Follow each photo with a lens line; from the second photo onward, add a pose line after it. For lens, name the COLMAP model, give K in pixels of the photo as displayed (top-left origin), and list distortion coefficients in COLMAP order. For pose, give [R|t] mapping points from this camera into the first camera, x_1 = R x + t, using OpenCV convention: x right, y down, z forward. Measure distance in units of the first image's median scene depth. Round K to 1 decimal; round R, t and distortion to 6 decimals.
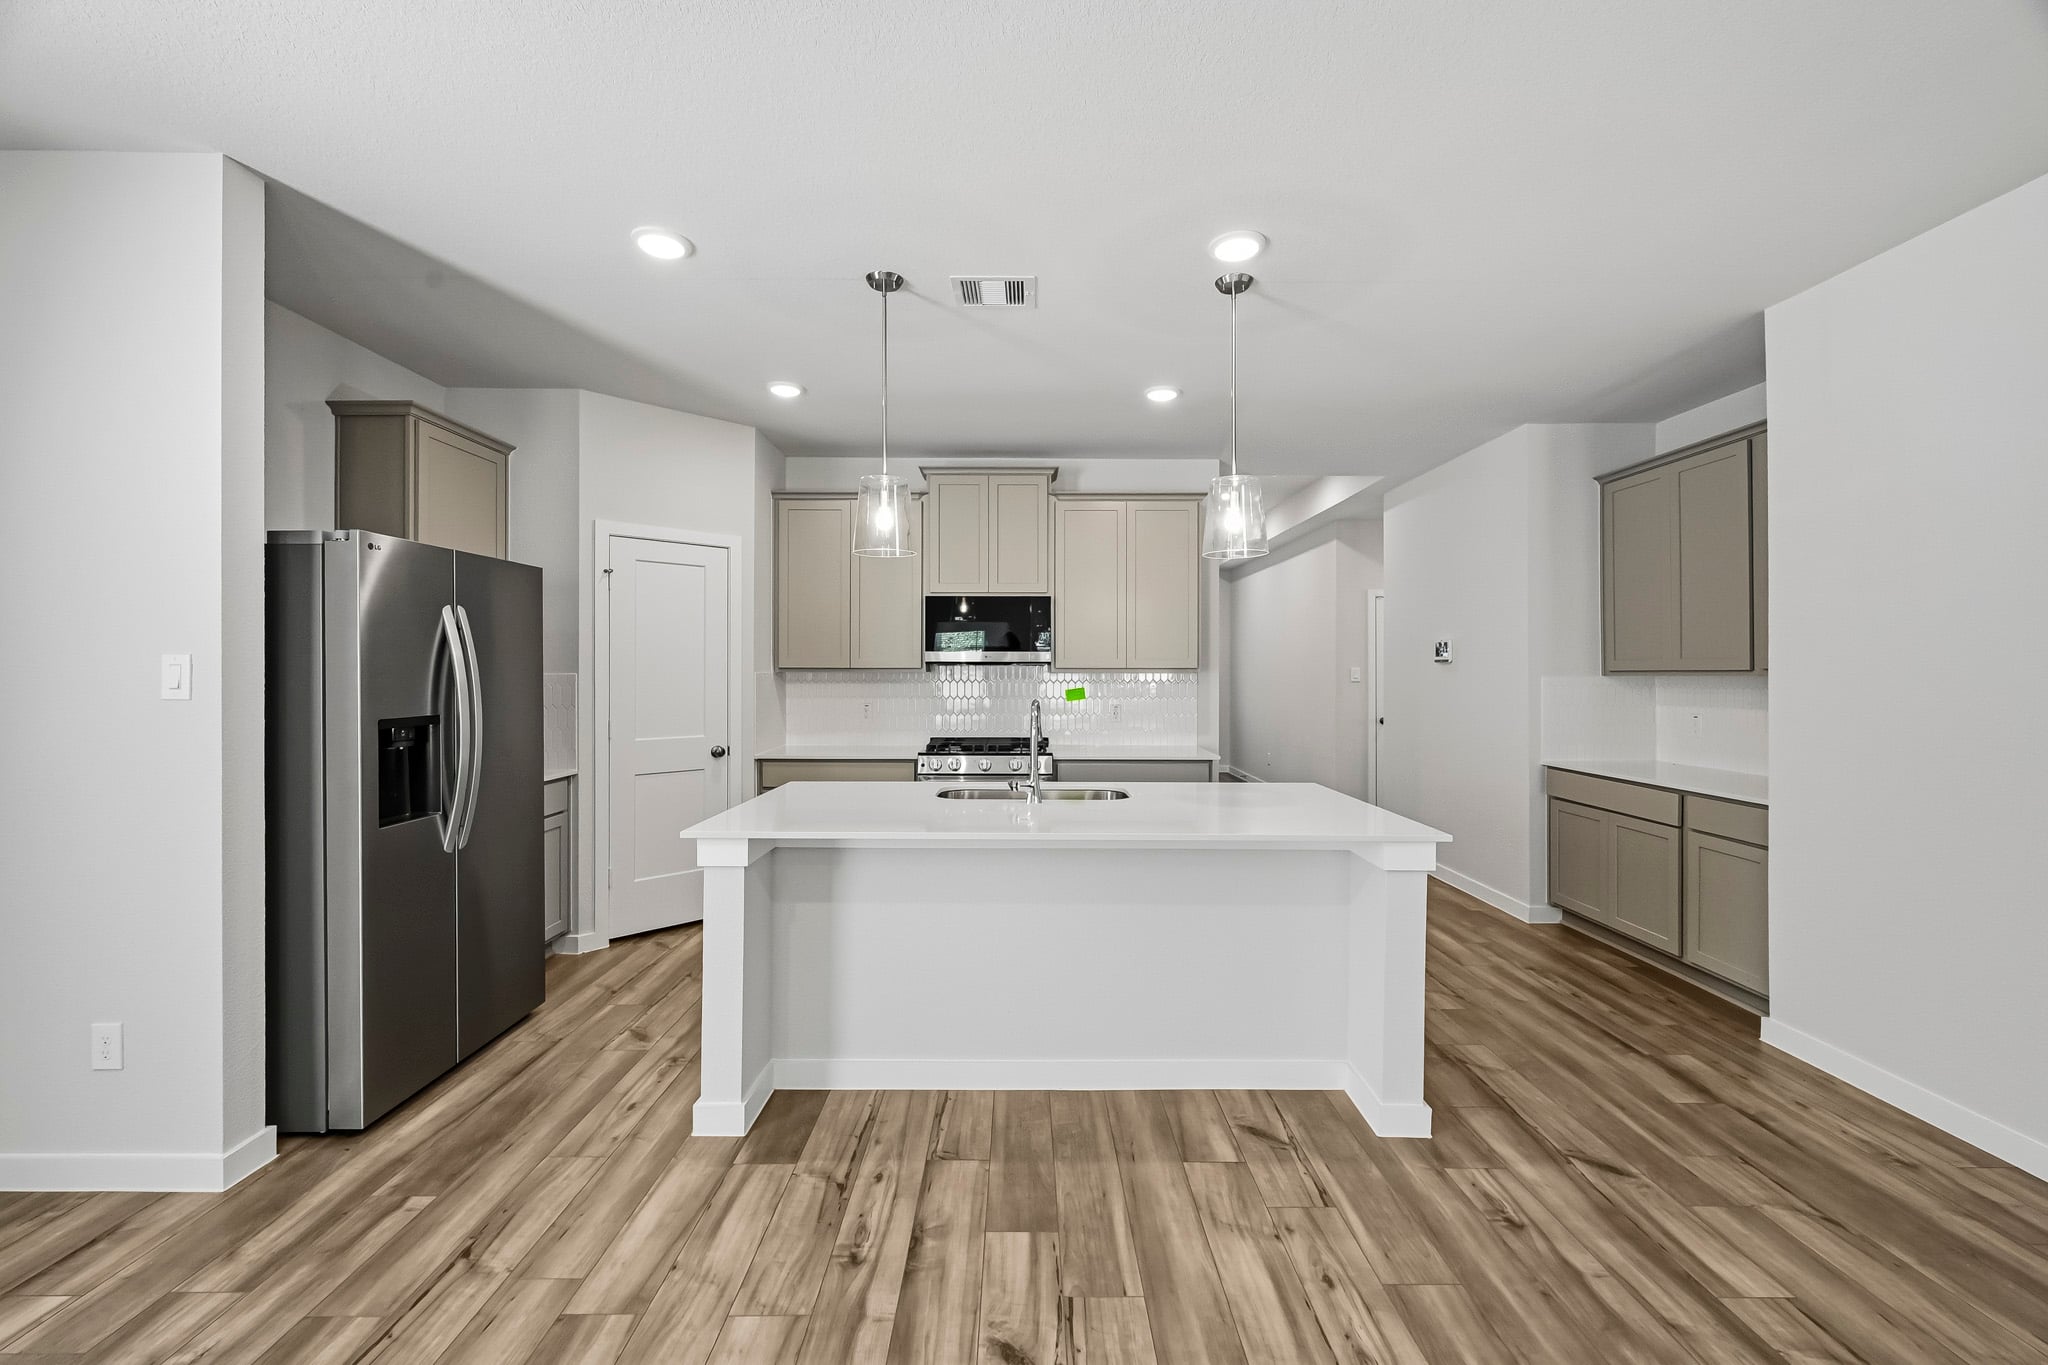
lens RADIAL K [[814.3, 0, 1015.7], [0, 814.3, 676.9], [0, 0, 1]] dist [-0.000581, 0.000442]
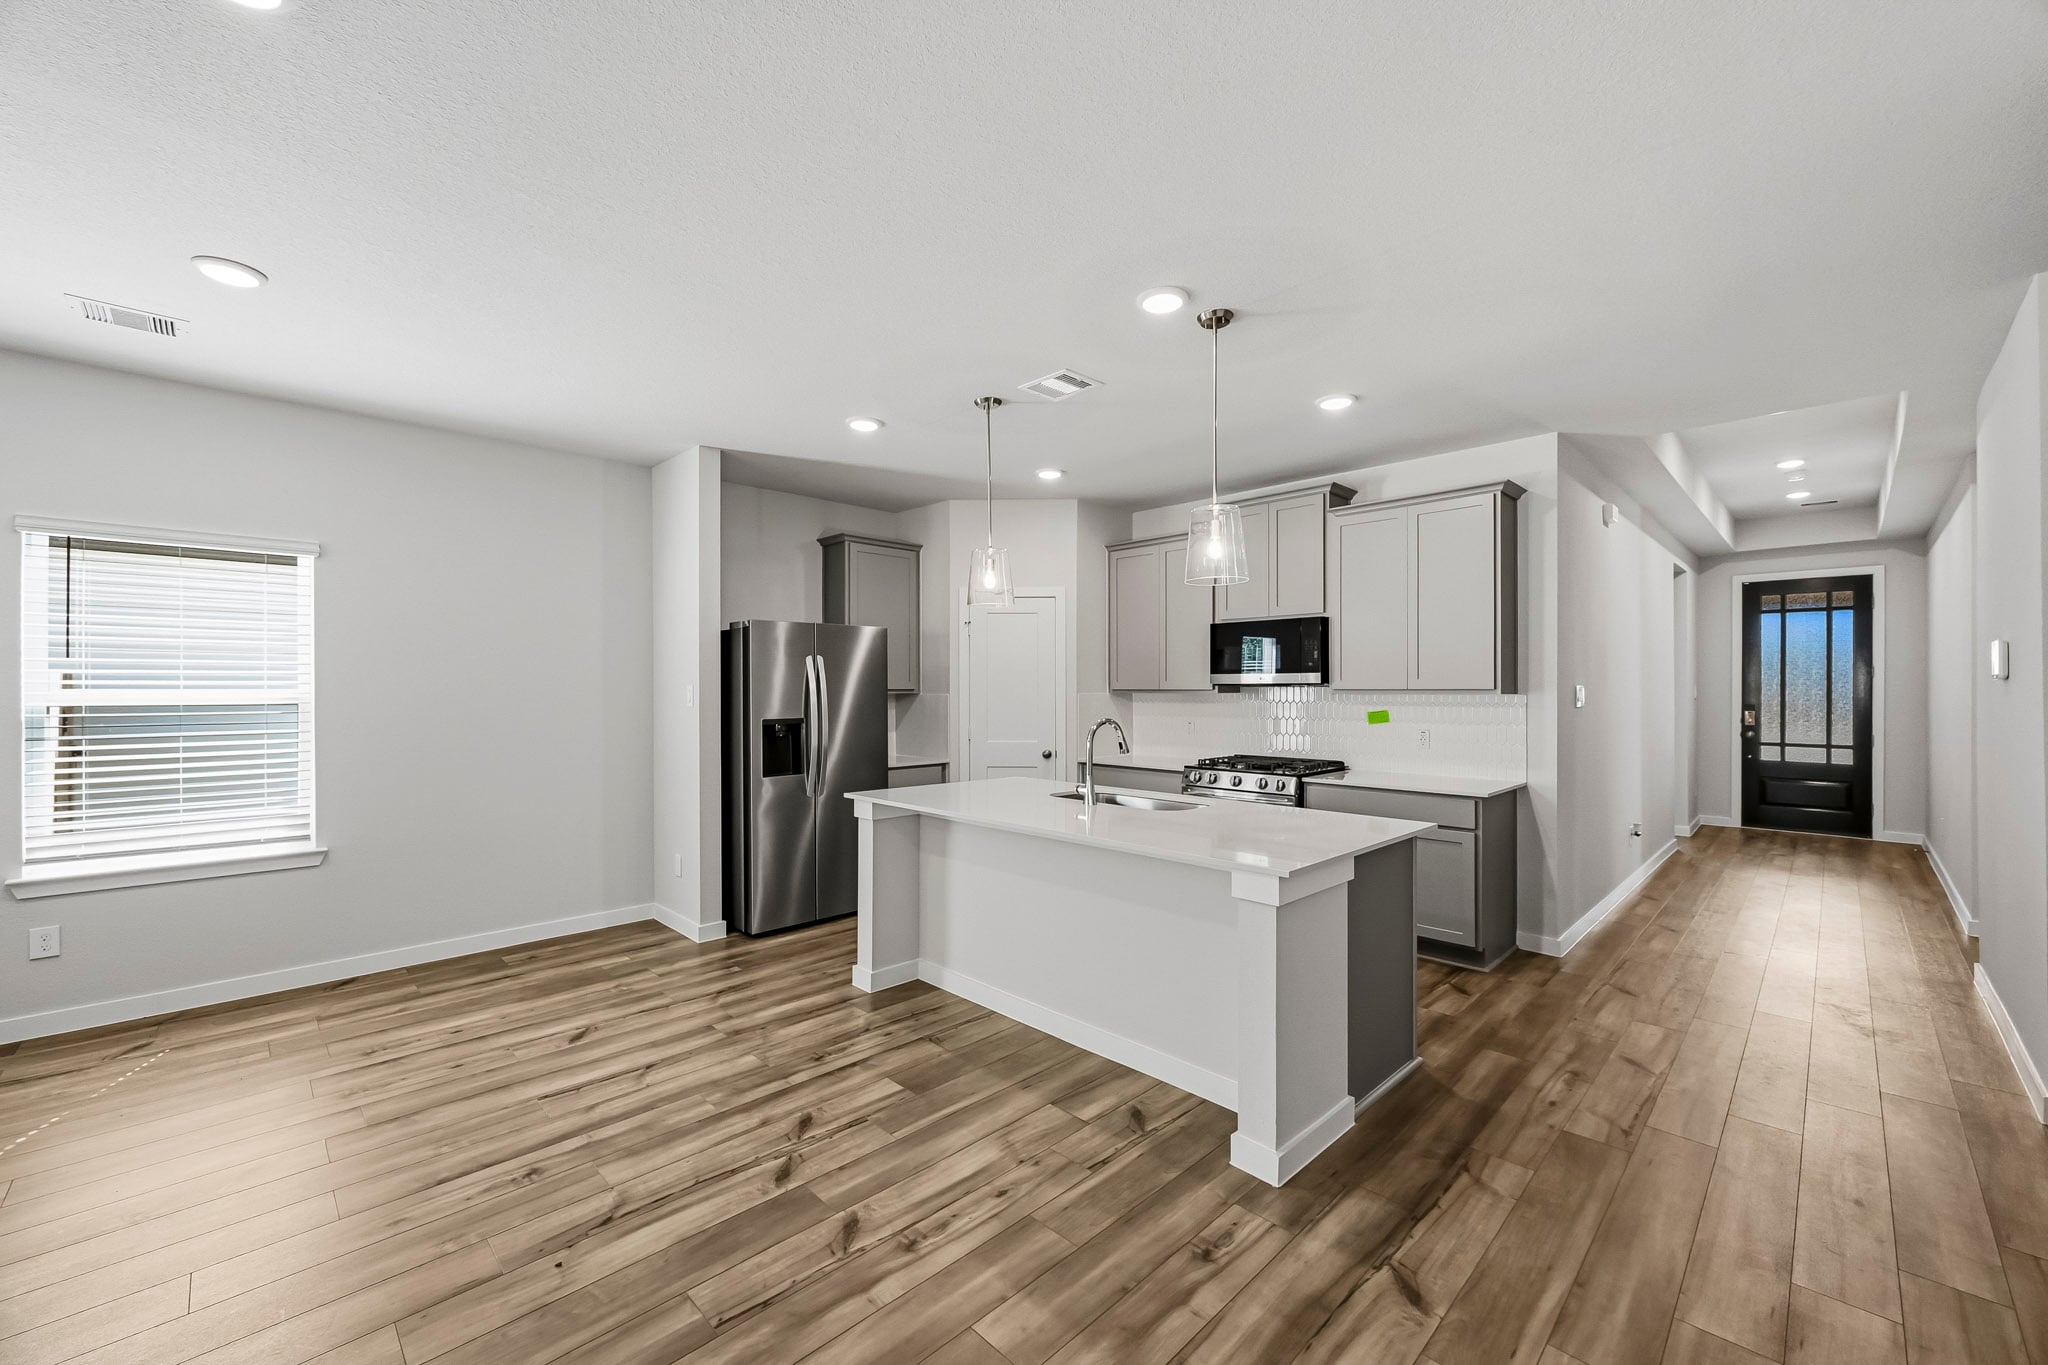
lens RADIAL K [[798.5, 0, 1021.4], [0, 798.5, 699.5], [0, 0, 1]] dist [-0.000617, 0.000054]
pose [[0.702953, 0.006153, -0.711210, 0.934254], [-0.002852, 0.999979, 0.005832, -0.006282], [0.711231, -0.002072, 0.702956, 0.132758]]
